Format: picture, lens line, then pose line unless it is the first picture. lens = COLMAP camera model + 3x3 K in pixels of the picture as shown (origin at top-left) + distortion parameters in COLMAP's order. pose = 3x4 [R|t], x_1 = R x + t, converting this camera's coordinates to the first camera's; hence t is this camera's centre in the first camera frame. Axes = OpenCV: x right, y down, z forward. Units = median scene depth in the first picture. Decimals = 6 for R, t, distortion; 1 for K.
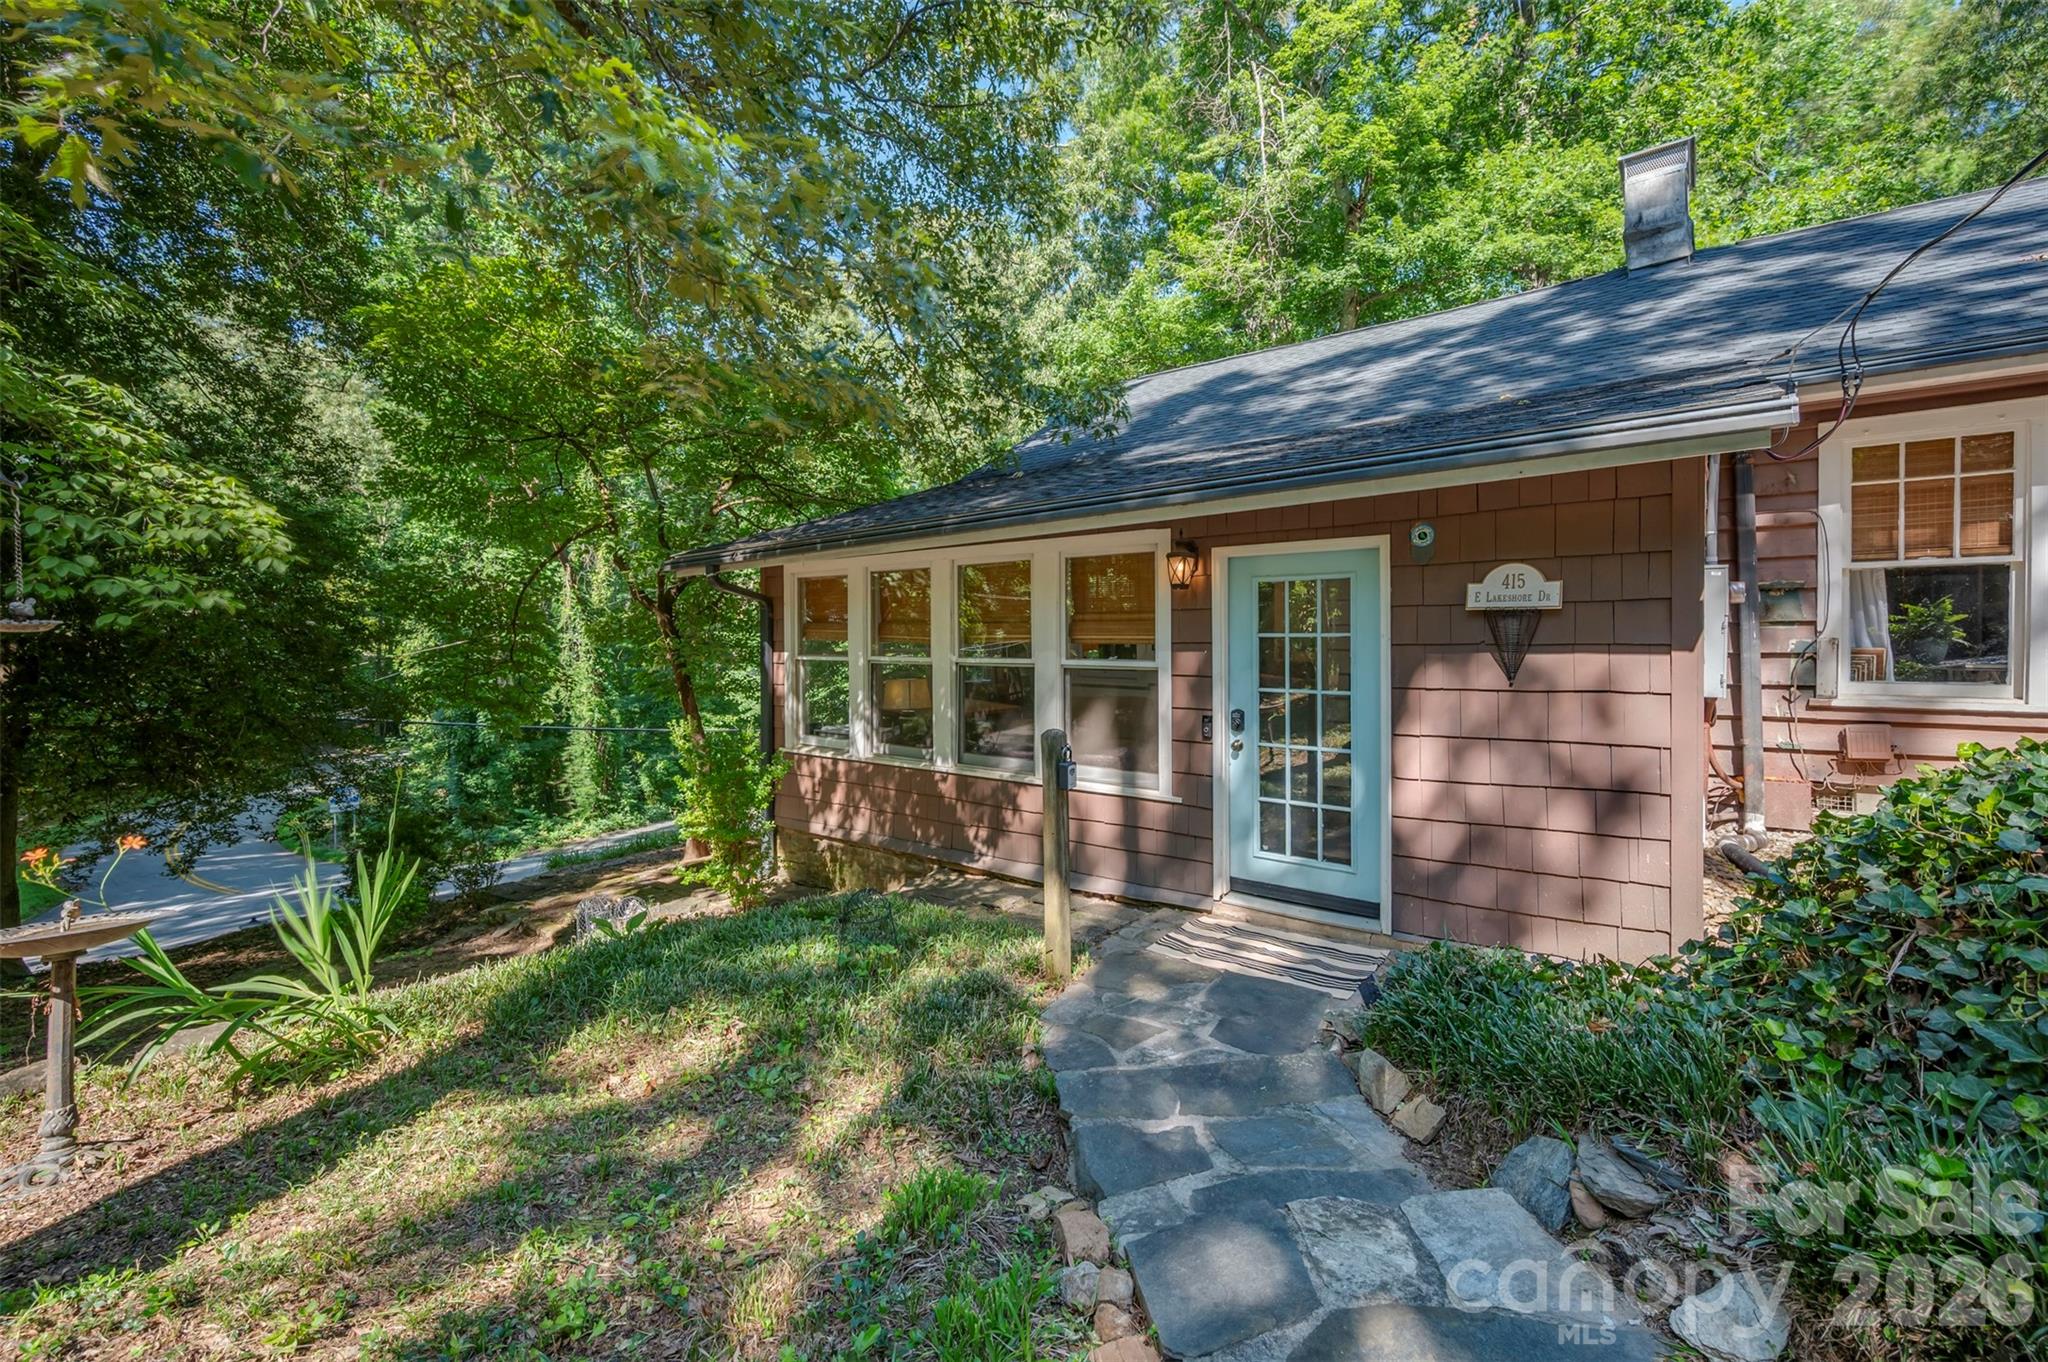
lens RADIAL K [[865.5, 0, 1026.2], [0, 865.5, 653.9], [0, 0, 1]] dist [0.001067, -0.000263]
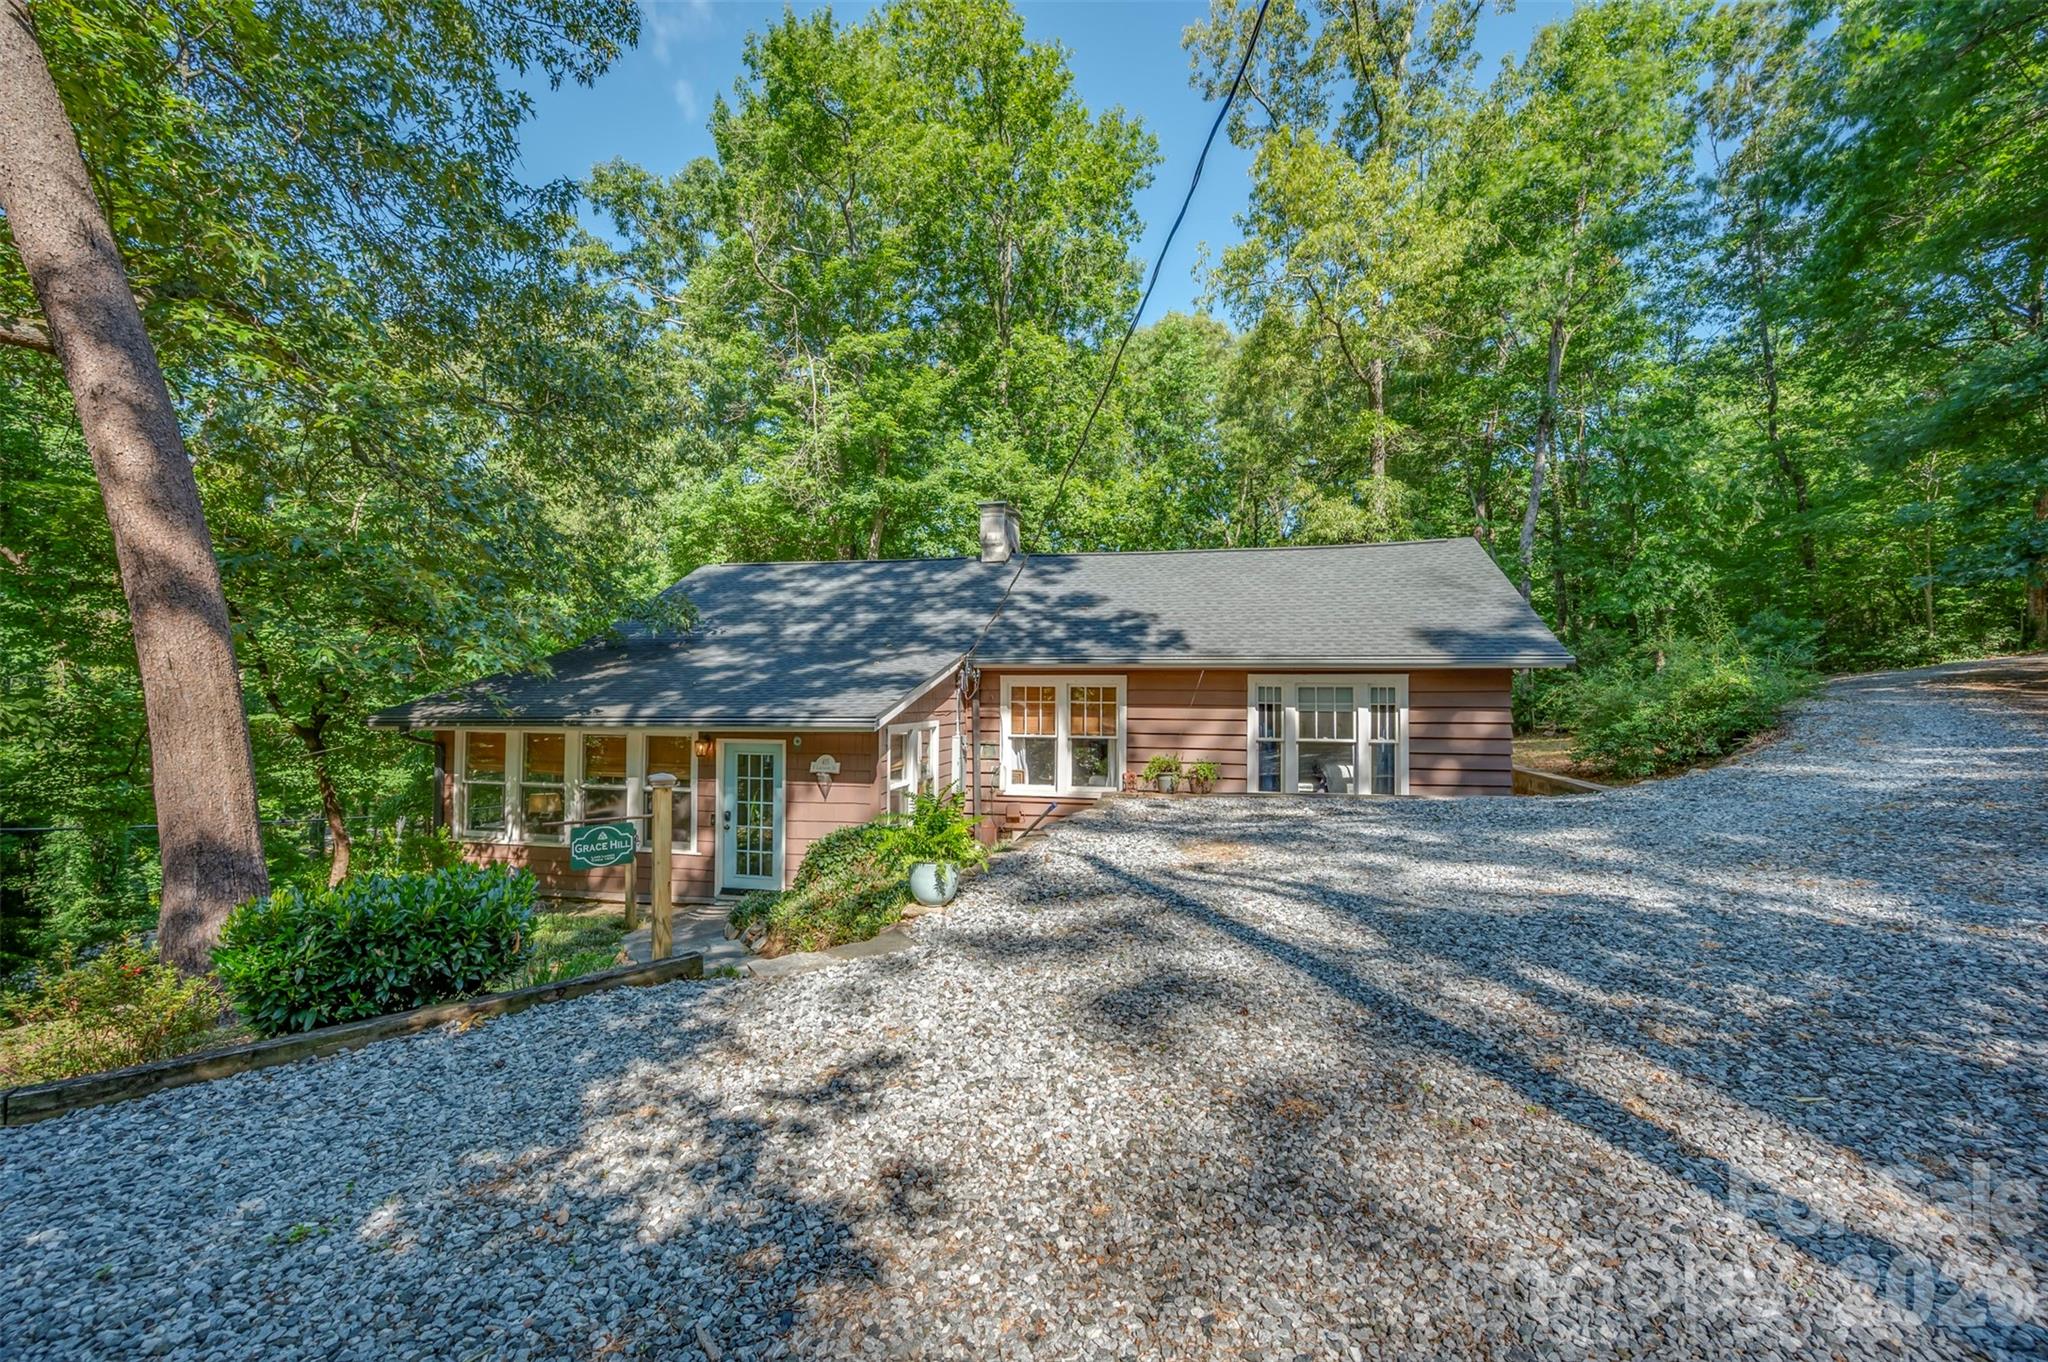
lens RADIAL K [[865.5, 0, 1026.2], [0, 865.5, 653.9], [0, 0, 1]] dist [0.001067, -0.000263]
pose [[0.915273, 0.025080, 0.402053, 0.036655], [0.004166, 0.997417, -0.071703, -0.153253], [-0.402813, 0.067303, 0.912804, -1.190753]]
